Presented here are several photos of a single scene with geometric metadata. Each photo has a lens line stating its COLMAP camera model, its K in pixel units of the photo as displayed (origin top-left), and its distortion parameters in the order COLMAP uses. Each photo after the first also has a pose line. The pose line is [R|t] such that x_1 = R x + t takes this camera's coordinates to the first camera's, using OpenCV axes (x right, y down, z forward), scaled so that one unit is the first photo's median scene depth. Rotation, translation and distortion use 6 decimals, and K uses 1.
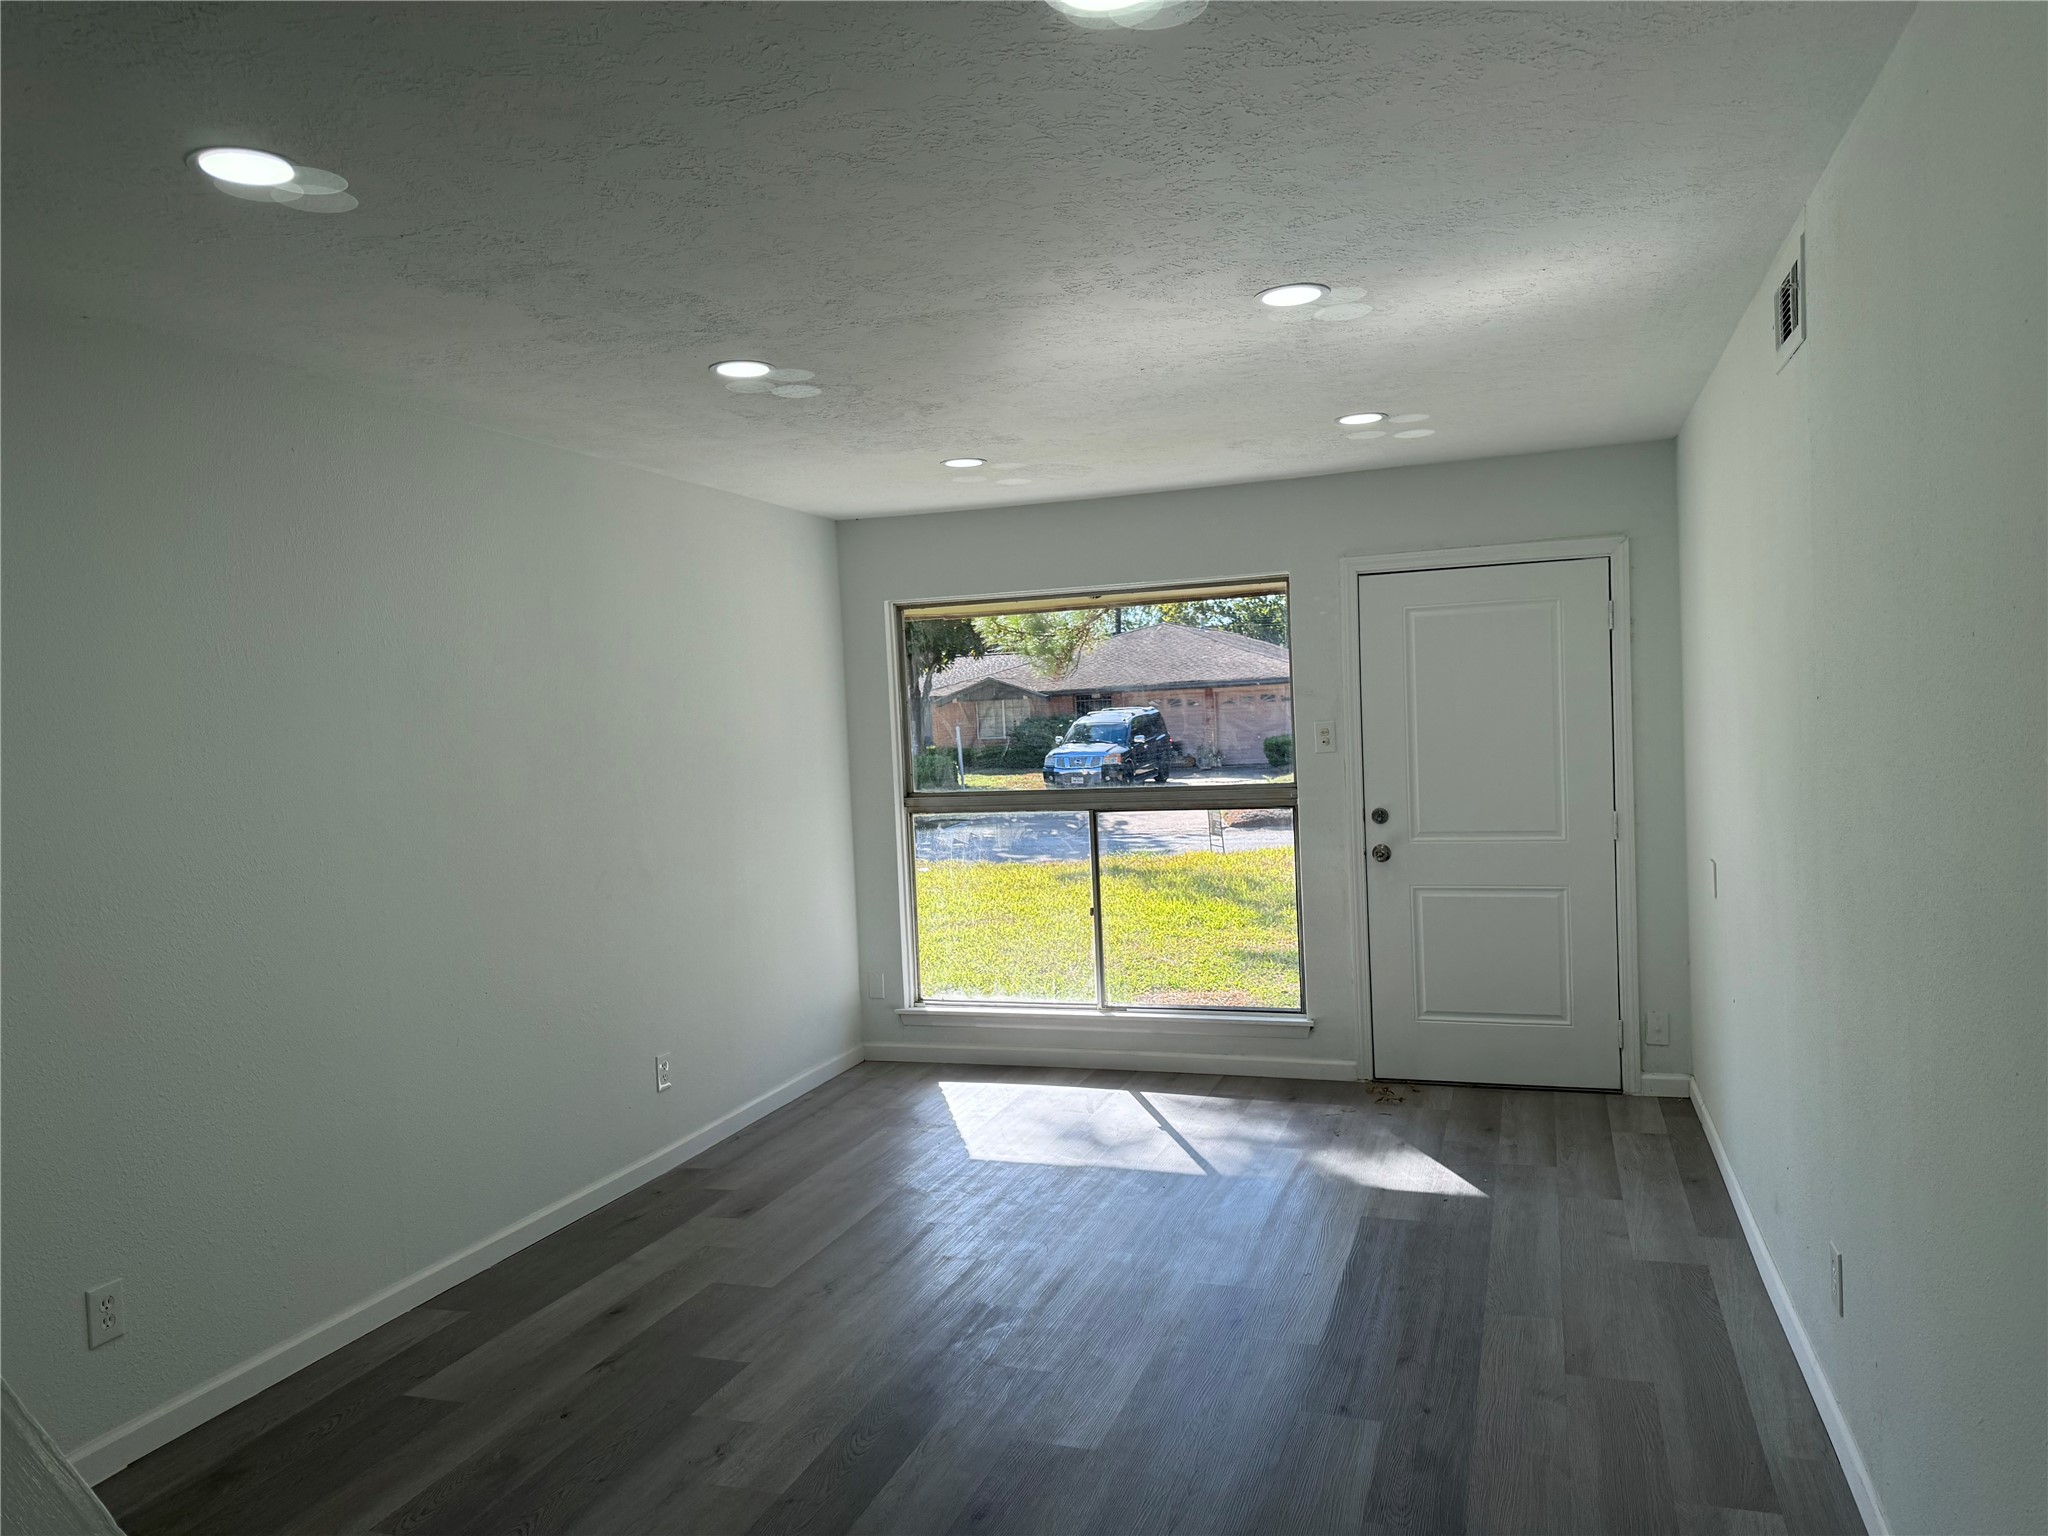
lens RADIAL K [[1434.3, 0, 1012.0], [0, 1434.3, 768.2], [0, 0, 1]] dist [0.035235, -0.051578]
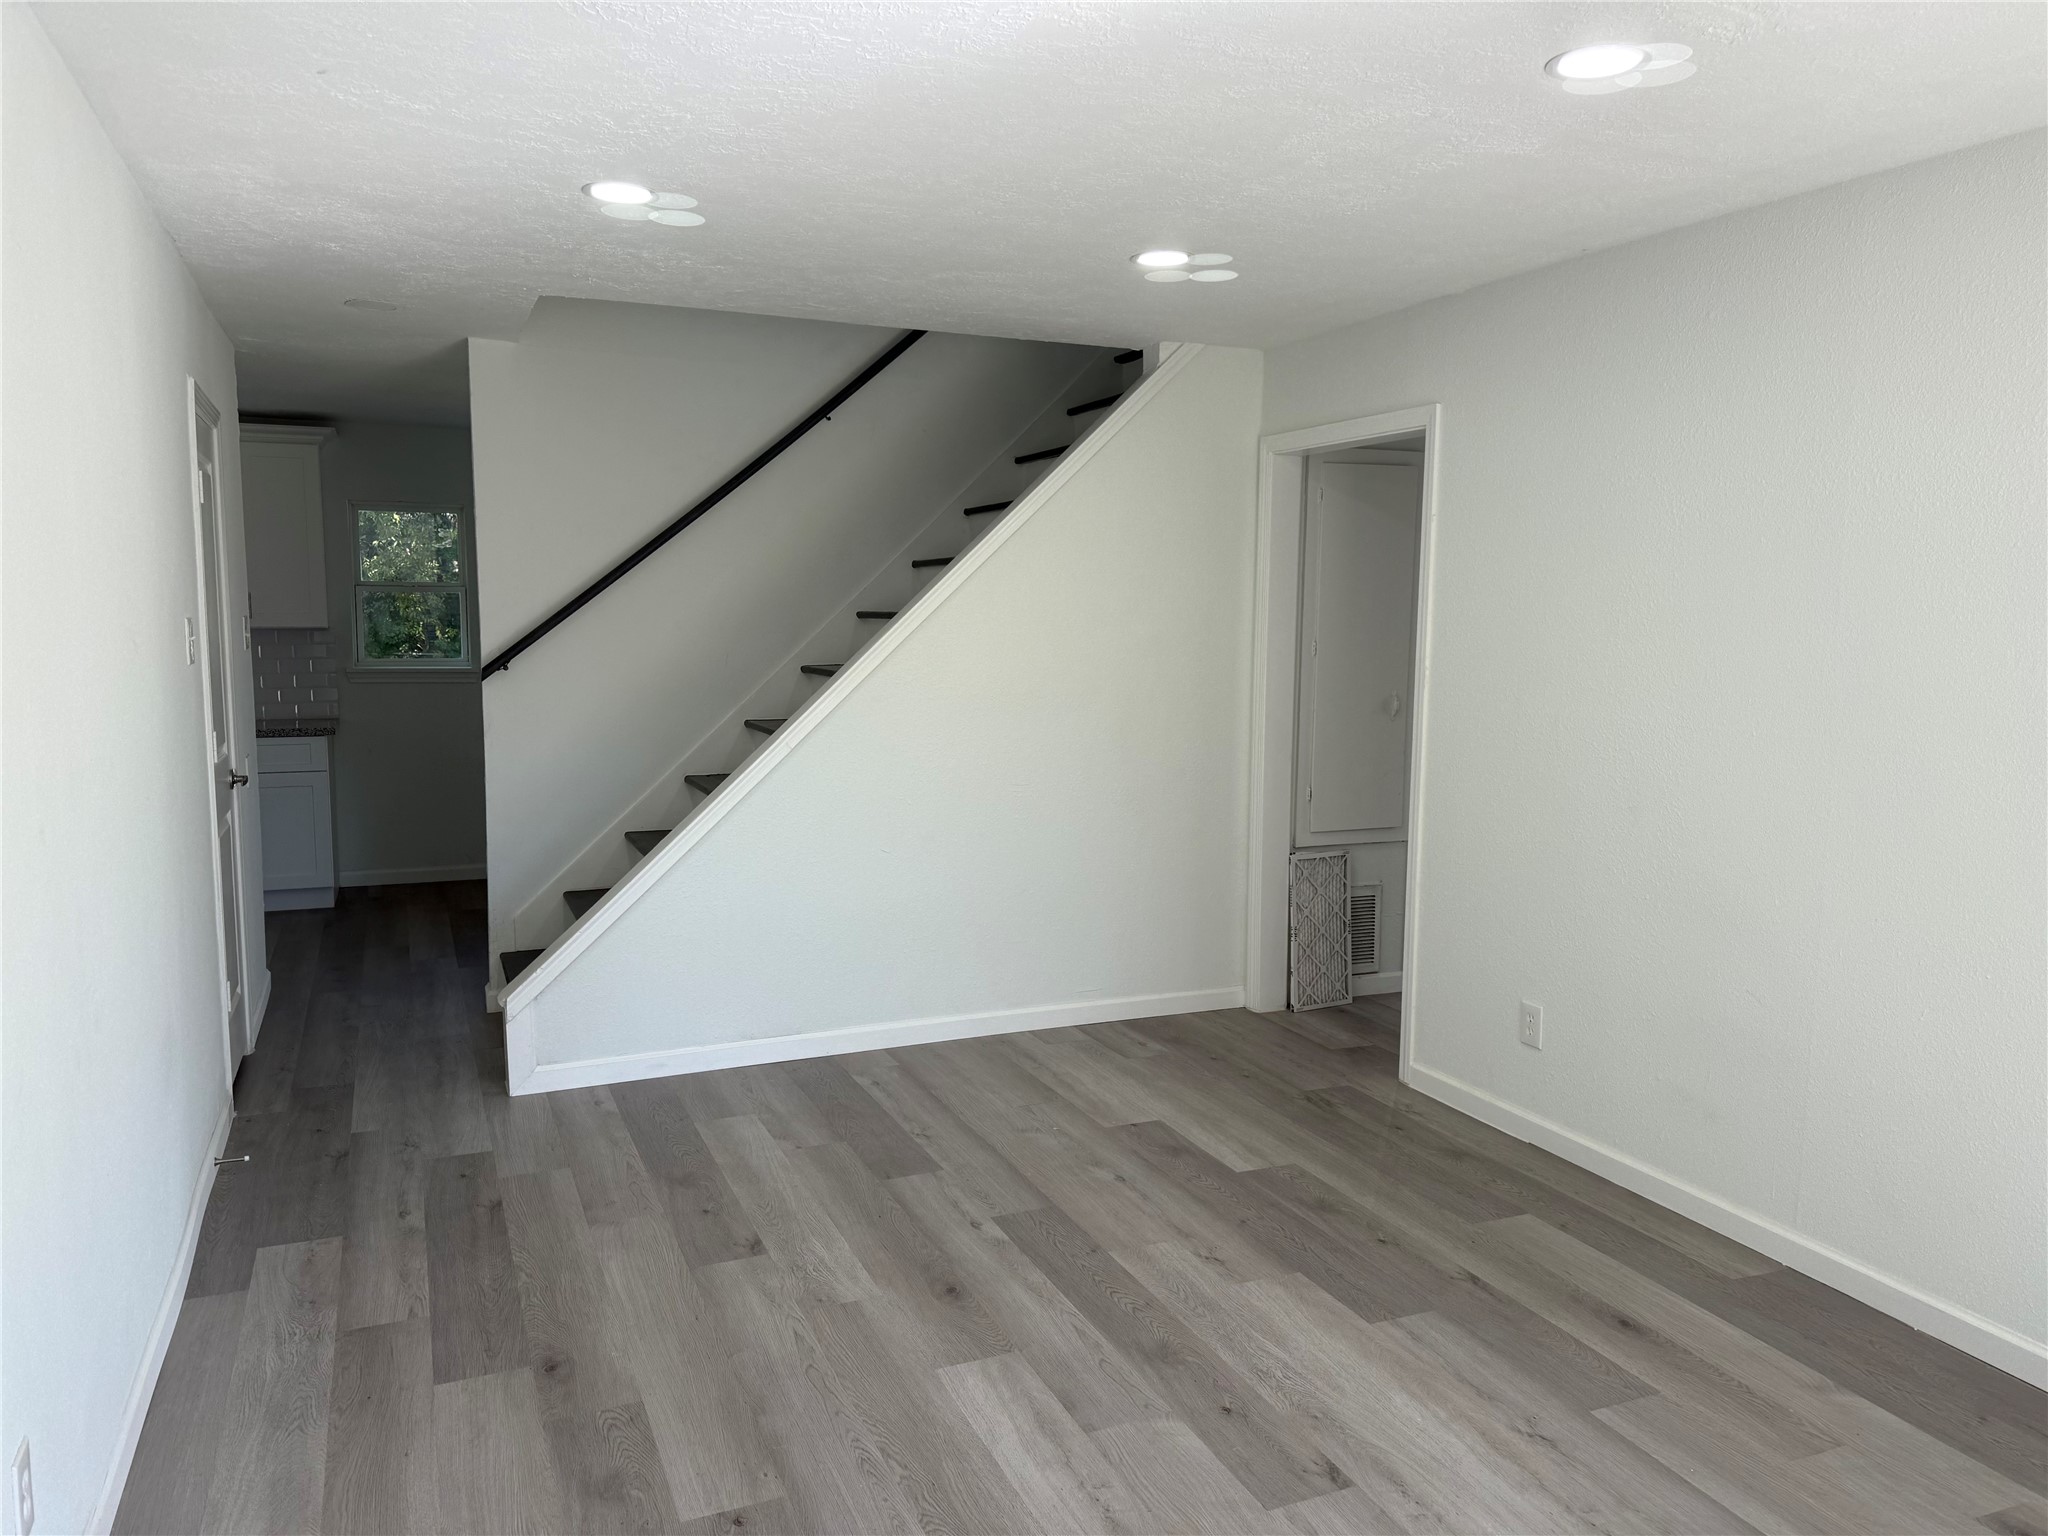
lens RADIAL K [[1434.3, 0, 1012.0], [0, 1434.3, 768.2], [0, 0, 1]] dist [0.035235, -0.051578]
pose [[-0.730312, 0.114824, -0.673394, 0.522990], [-0.002331, 0.985347, 0.170545, -0.072031], [0.683110, 0.126120, -0.719343, 1.409338]]
